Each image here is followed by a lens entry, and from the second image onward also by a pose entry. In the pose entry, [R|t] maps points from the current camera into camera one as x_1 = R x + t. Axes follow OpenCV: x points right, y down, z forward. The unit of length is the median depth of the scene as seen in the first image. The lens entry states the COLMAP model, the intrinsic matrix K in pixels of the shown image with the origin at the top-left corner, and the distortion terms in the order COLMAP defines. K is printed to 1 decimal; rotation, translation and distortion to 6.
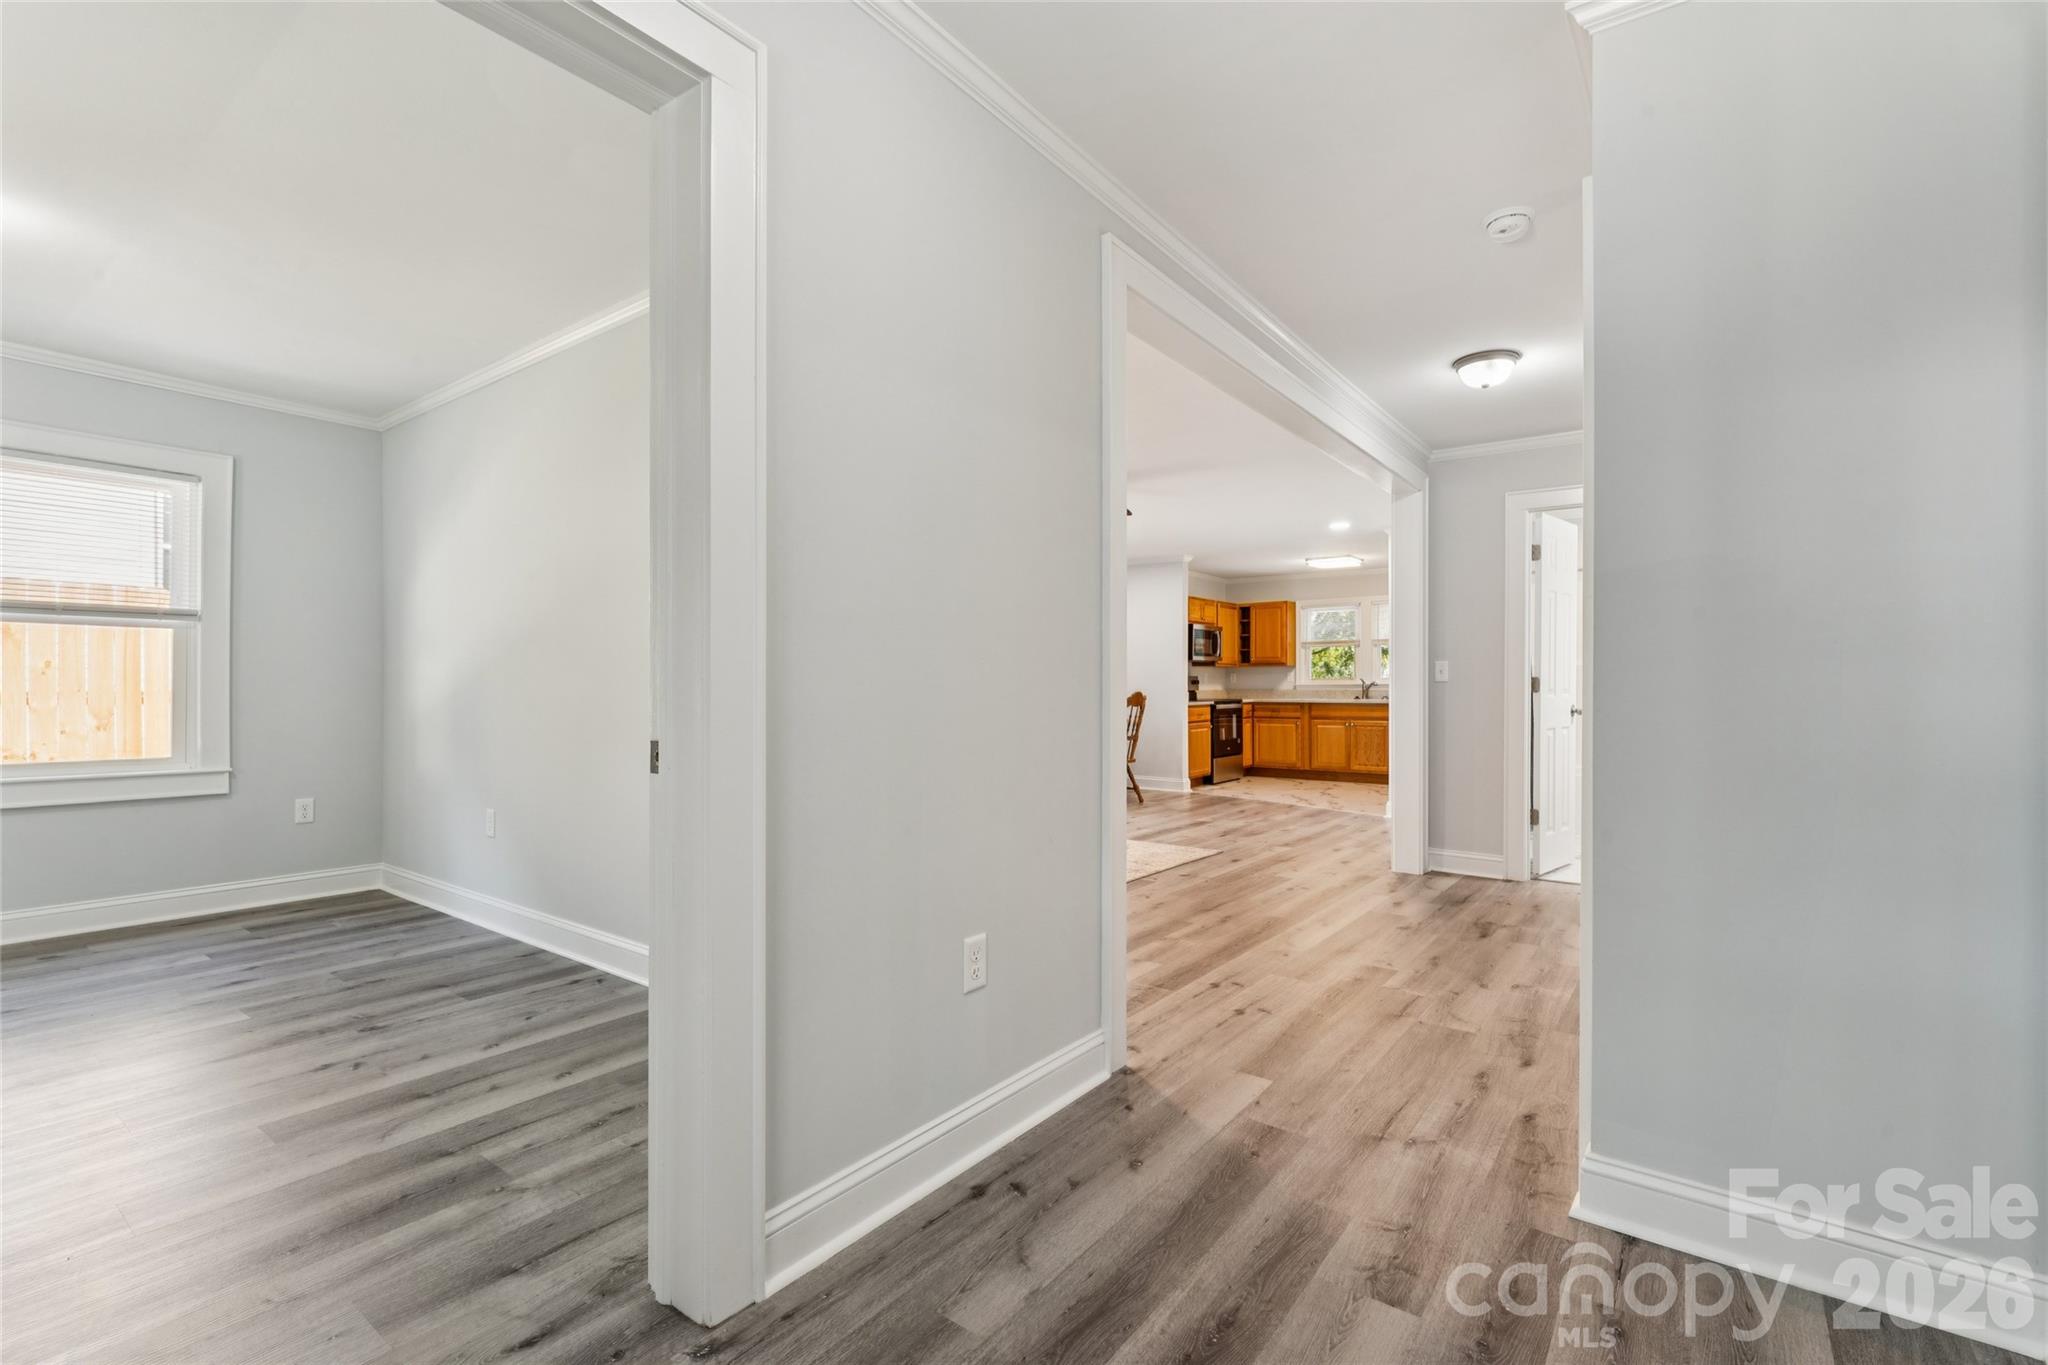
lens RADIAL K [[914.3, 0, 1031.9], [0, 914.3, 679.1], [0, 0, 1]] dist [-0.002582, -0.000303]
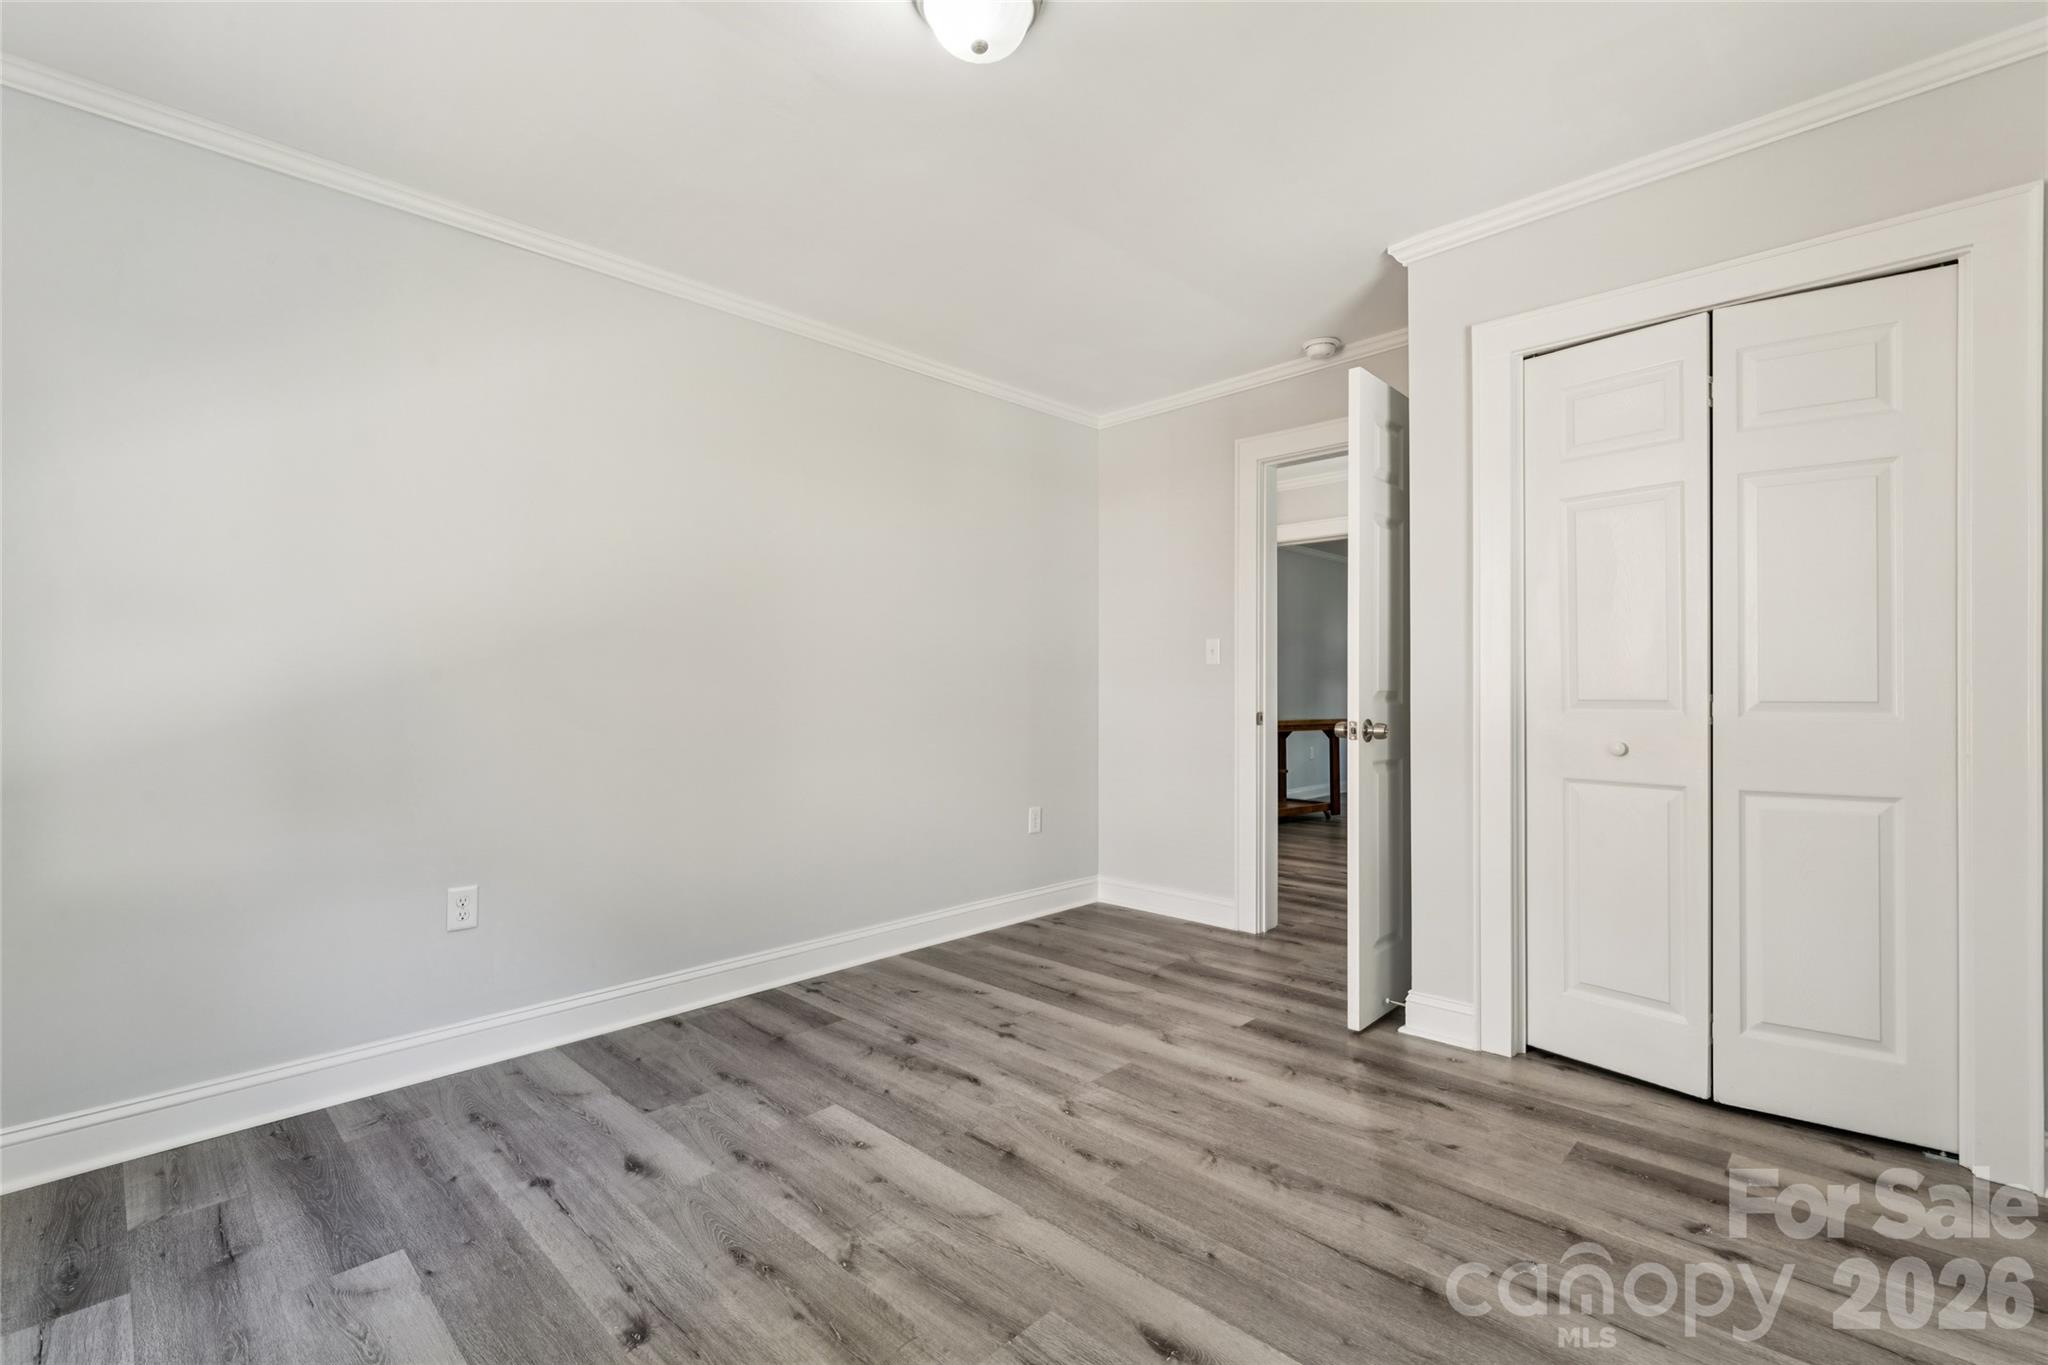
lens RADIAL K [[910.0, 0, 1026.4], [0, 910.0, 685.5], [0, 0, 1]] dist [0.000462, 0.000306]
pose [[0.130463, -0.003556, 0.991447, -1.534812], [-0.004262, 0.999982, 0.004147, -0.004180], [-0.991444, -0.004766, 0.130446, 0.683805]]
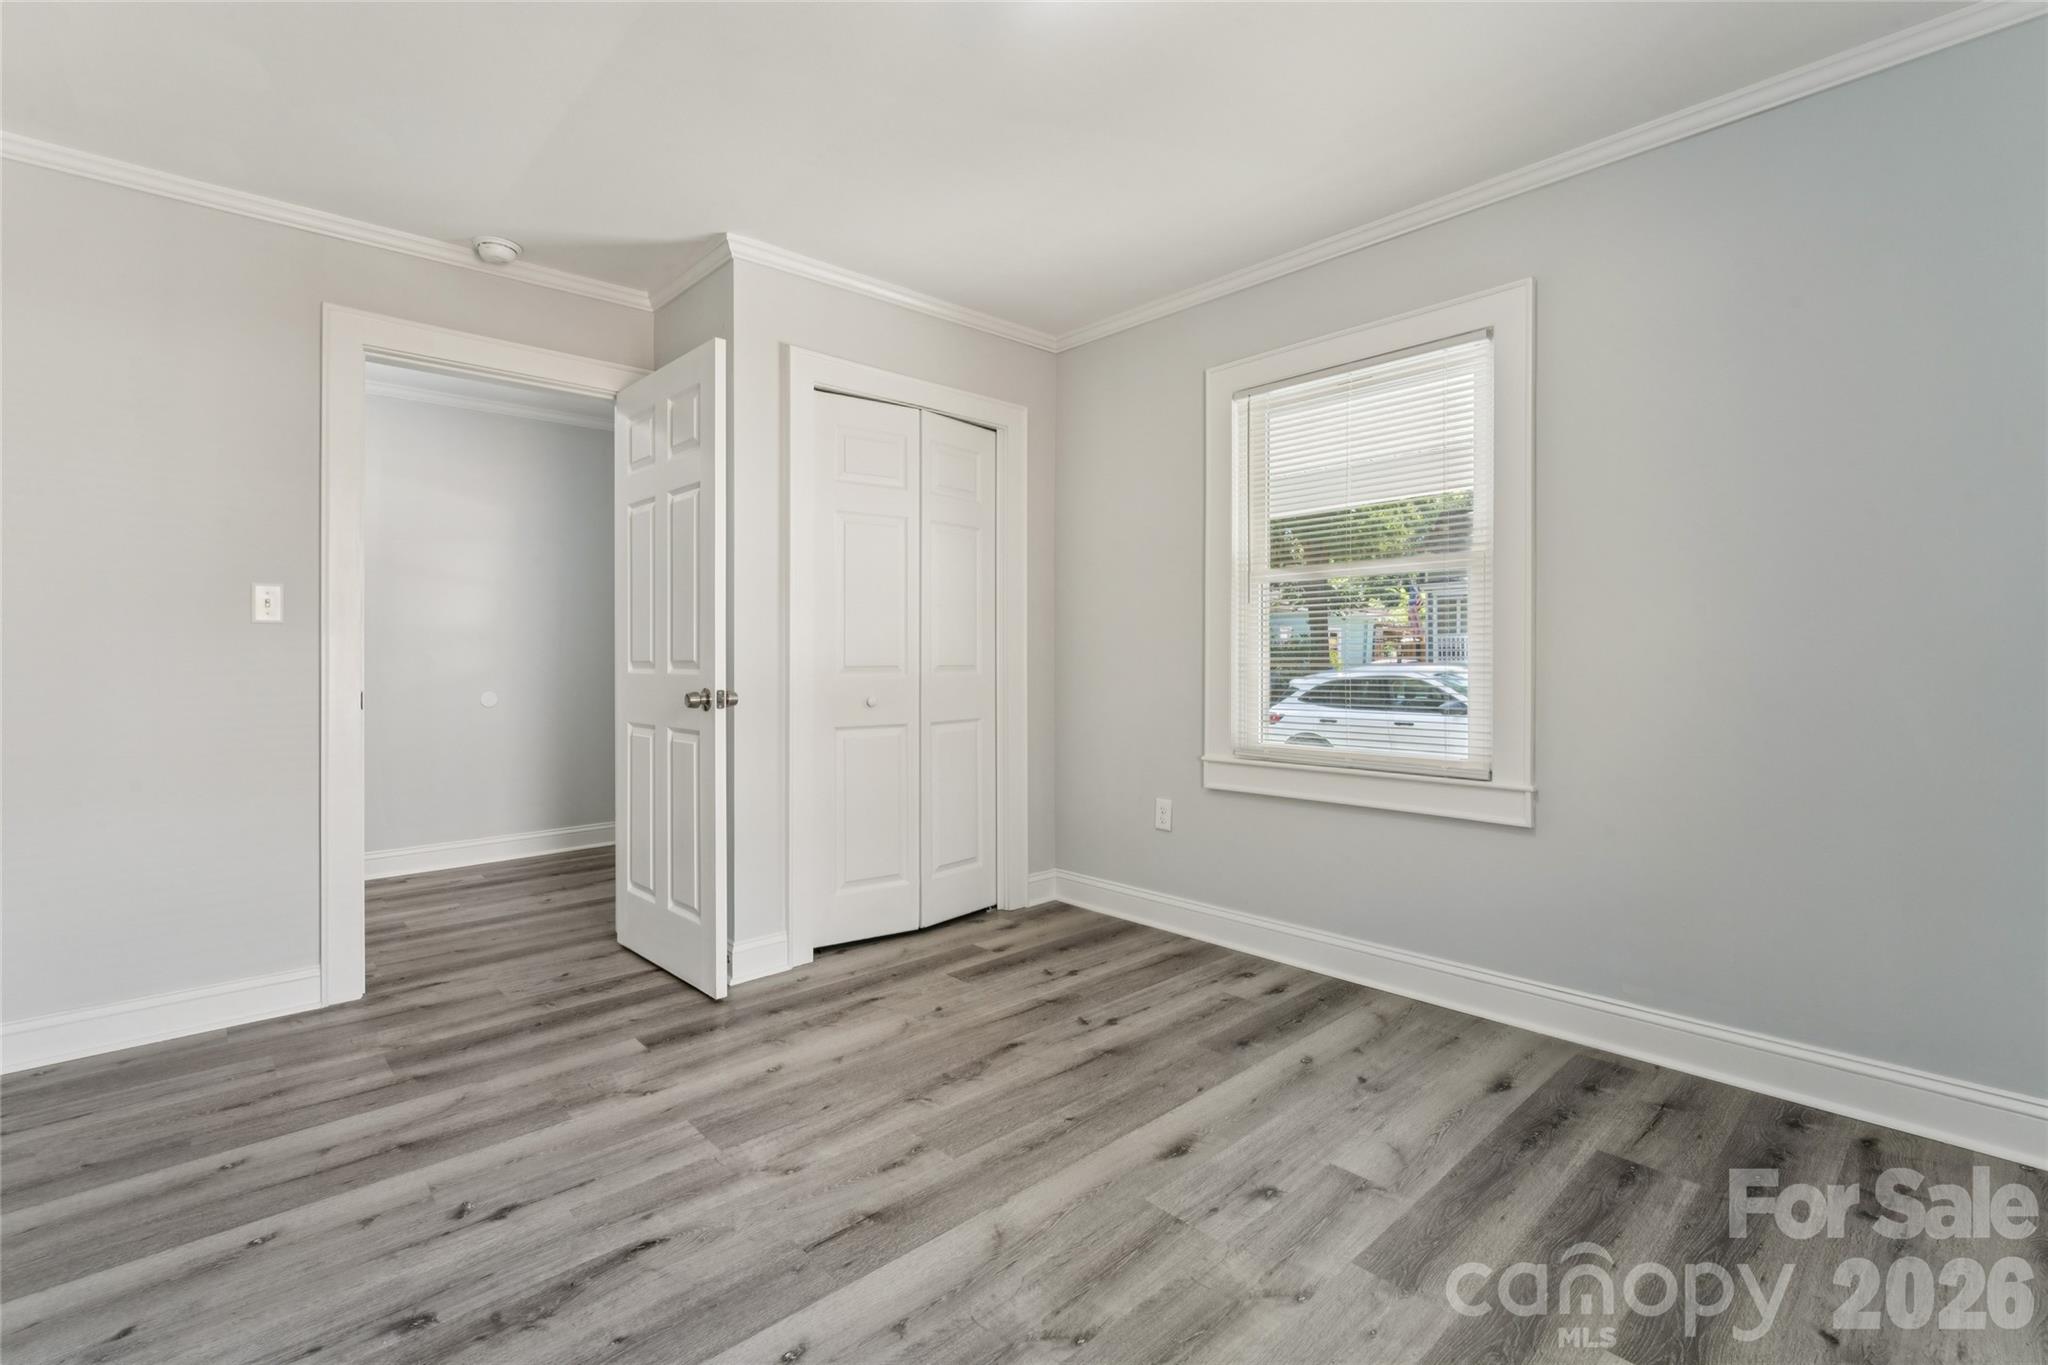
lens RADIAL K [[910.0, 0, 1026.4], [0, 910.0, 685.5], [0, 0, 1]] dist [0.000462, 0.000306]
pose [[-0.983111, -0.008203, 0.182825, -1.060564], [-0.003931, 0.999711, 0.023719, 0.004201], [-0.182967, 0.022600, -0.982859, 1.313462]]
